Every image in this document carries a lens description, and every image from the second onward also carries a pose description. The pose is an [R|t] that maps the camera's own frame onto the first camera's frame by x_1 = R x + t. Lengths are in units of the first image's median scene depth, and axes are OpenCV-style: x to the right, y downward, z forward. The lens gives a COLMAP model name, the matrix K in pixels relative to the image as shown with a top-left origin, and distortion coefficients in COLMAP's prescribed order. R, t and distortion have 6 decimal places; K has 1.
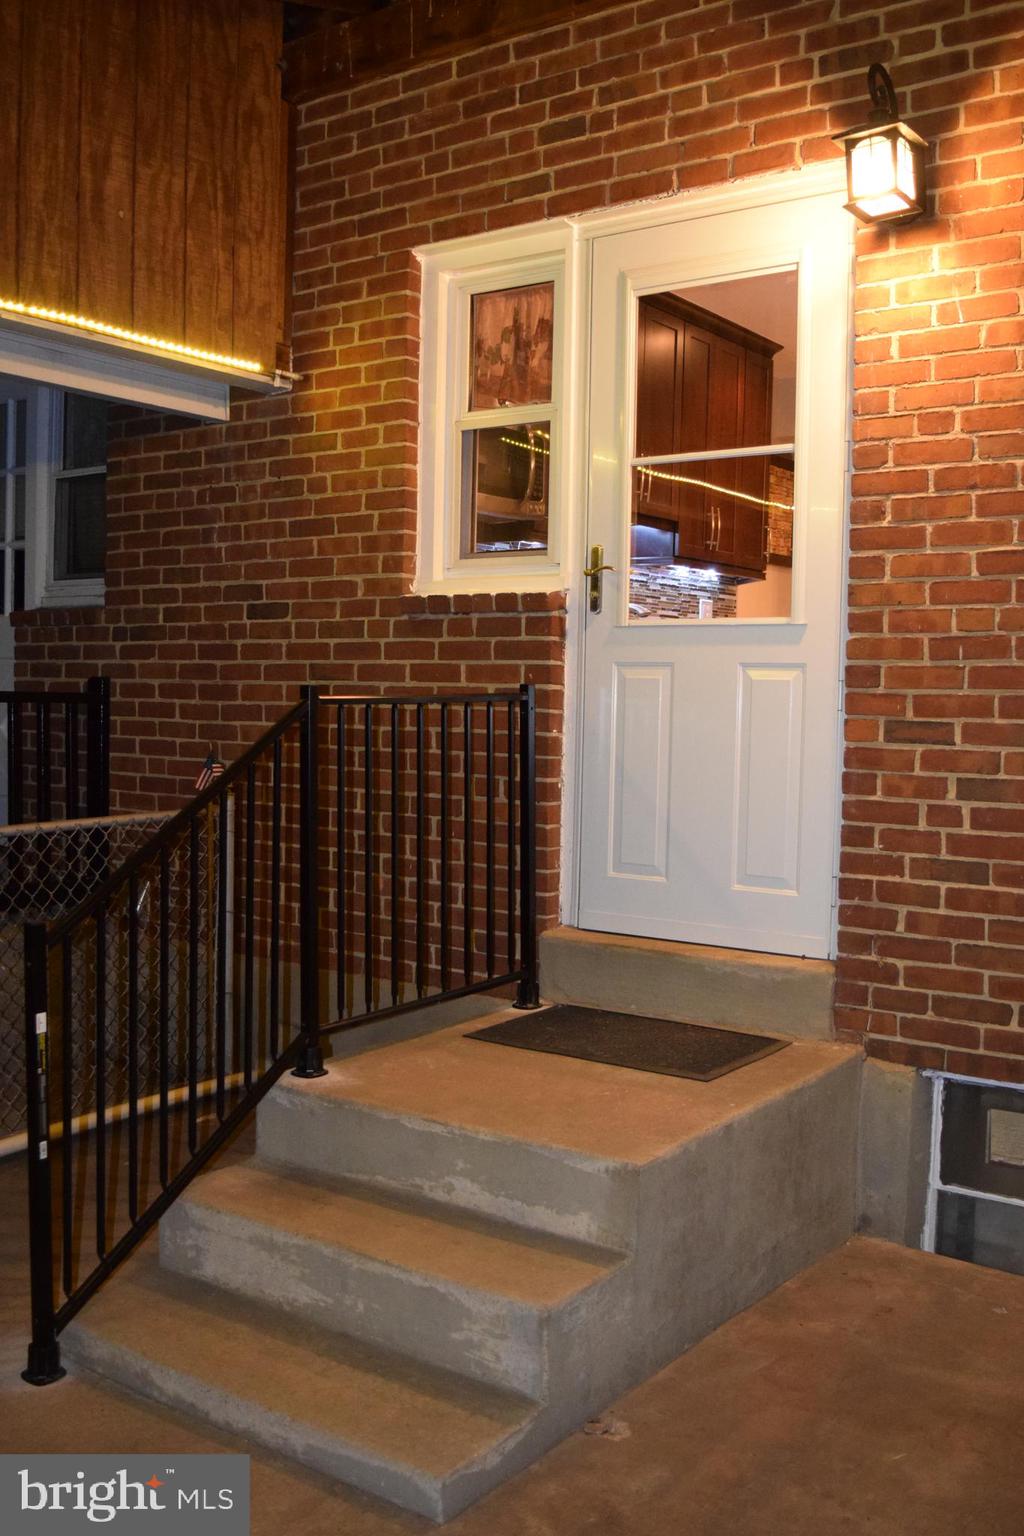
lens RADIAL K [[1423.4, 0, 506.0], [0, 1423.4, 769.4], [0, 0, 1]] dist [-0.085320, 0.000000]
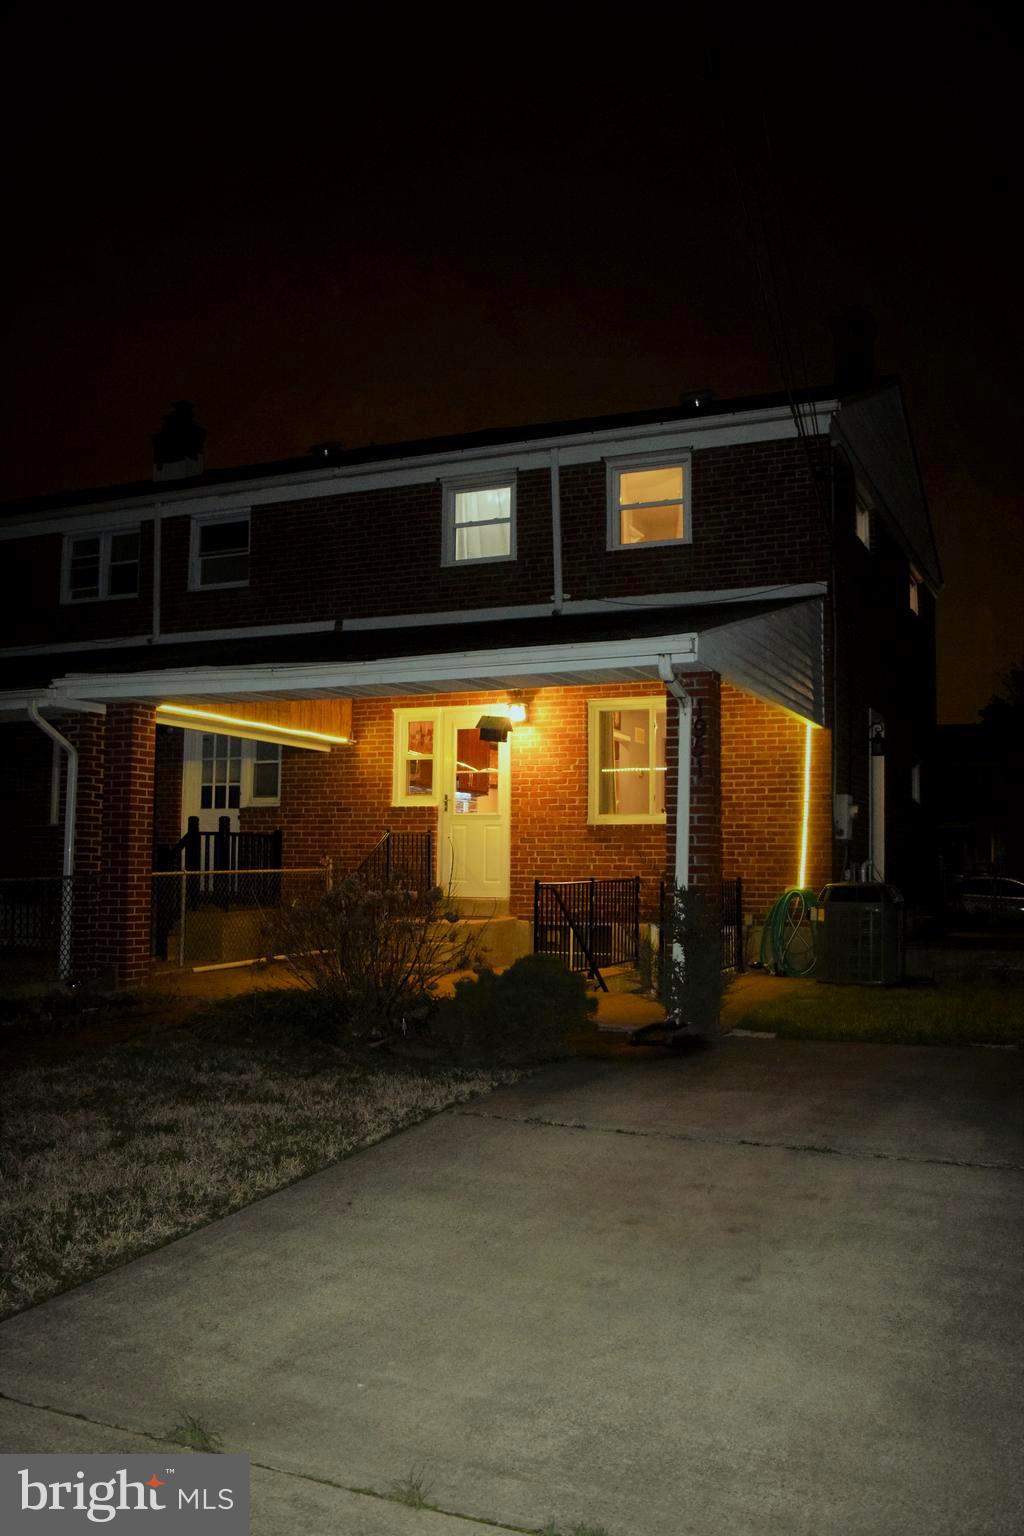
lens RADIAL K [[1312.1, 0, 511.0], [0, 1312.1, 766.0], [0, 0, 1]] dist [-0.018945, -0.000932]
pose [[0.978851, 0.009943, 0.204335, -0.443405], [0.016283, 0.991863, -0.126264, 0.194806], [-0.203928, 0.126920, 0.970724, -2.234170]]
